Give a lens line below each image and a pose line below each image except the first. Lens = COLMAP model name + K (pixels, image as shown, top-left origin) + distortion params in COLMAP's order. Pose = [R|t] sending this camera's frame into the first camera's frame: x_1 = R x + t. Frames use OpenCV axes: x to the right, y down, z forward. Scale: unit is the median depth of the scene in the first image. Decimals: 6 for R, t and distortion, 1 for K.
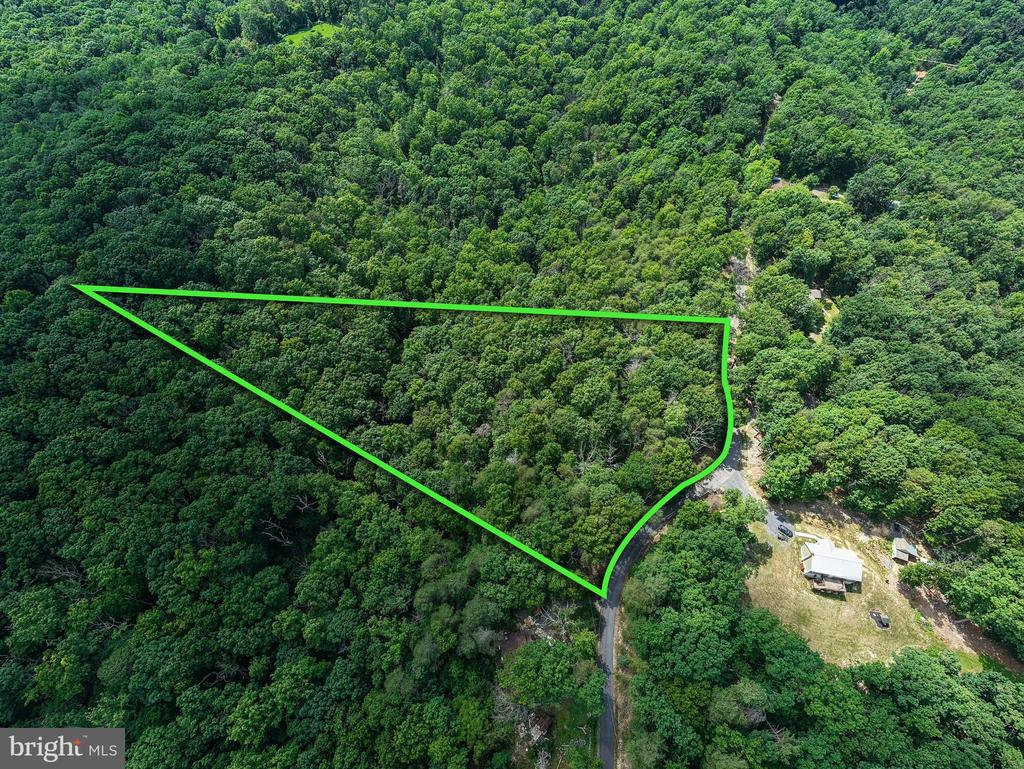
lens RADIAL K [[412.4, 0, 512.0], [0, 412.4, 384.5], [0, 0, 1]] dist [0.002666, 0.000203]
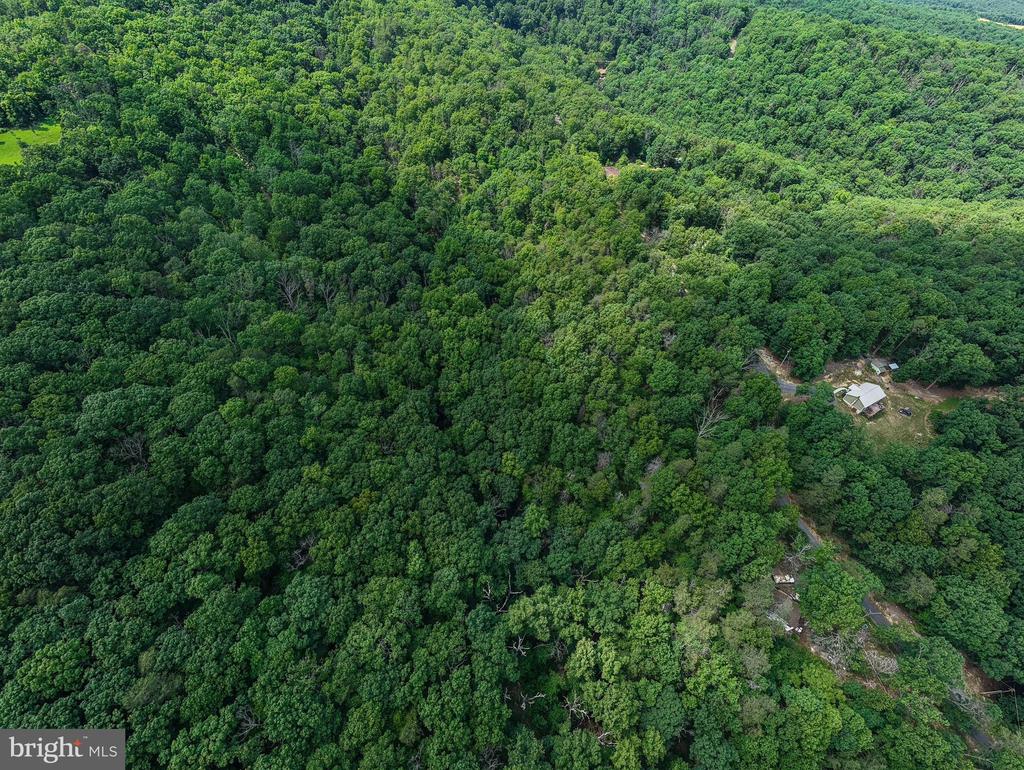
lens RADIAL K [[421.4, 0, 512.0], [0, 421.4, 385.0], [0, 0, 1]] dist [0.002216, 0.000032]
pose [[0.781793, -0.463419, 0.417185, -0.390222], [0.489545, 0.870563, 0.049649, -0.136828], [-0.386194, 0.165416, 0.907465, 0.096400]]
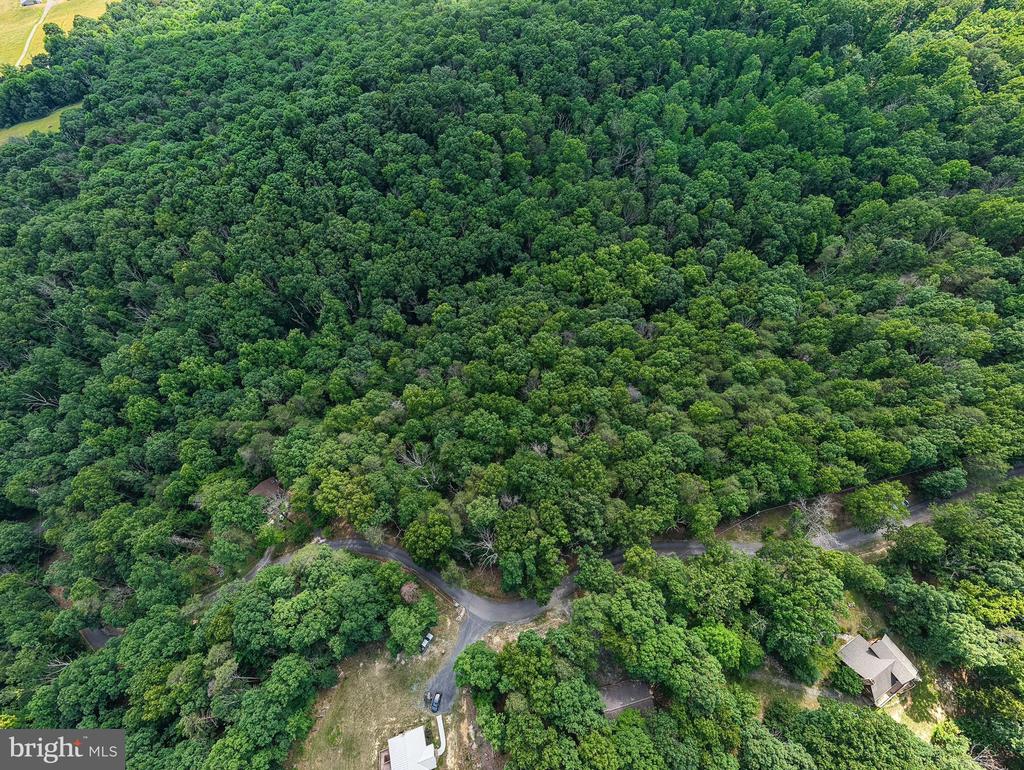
lens RADIAL K [[412.4, 0, 512.0], [0, 412.4, 385.0], [0, 0, 1]] dist [0.002666, 0.000203]
pose [[0.496118, 0.727151, -0.474467, 0.379967], [-0.679115, 0.665468, 0.309766, -0.235638], [0.540989, 0.168537, 0.823970, 0.173295]]
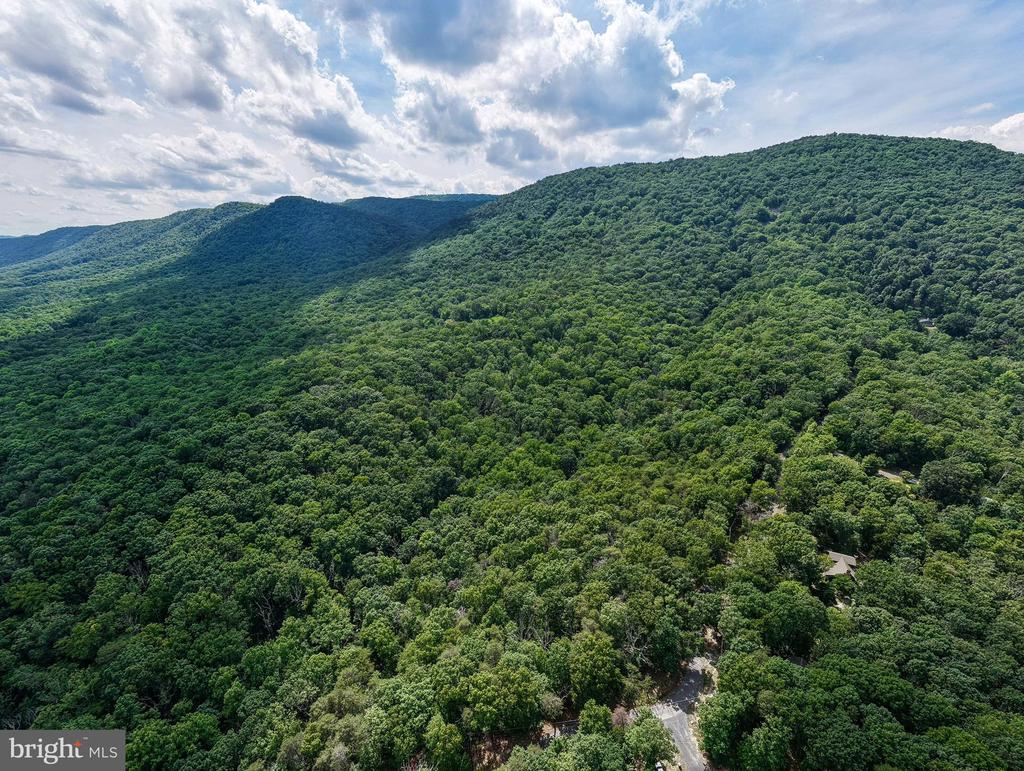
lens RADIAL K [[421.4, 0, 512.0], [0, 421.4, 385.5], [0, 0, 1]] dist [0.002216, 0.000032]
pose [[0.920407, 0.127548, -0.369572, 0.282418], [-0.309472, 0.815336, -0.489340, 0.123426], [0.238911, 0.564764, 0.789913, -0.105142]]
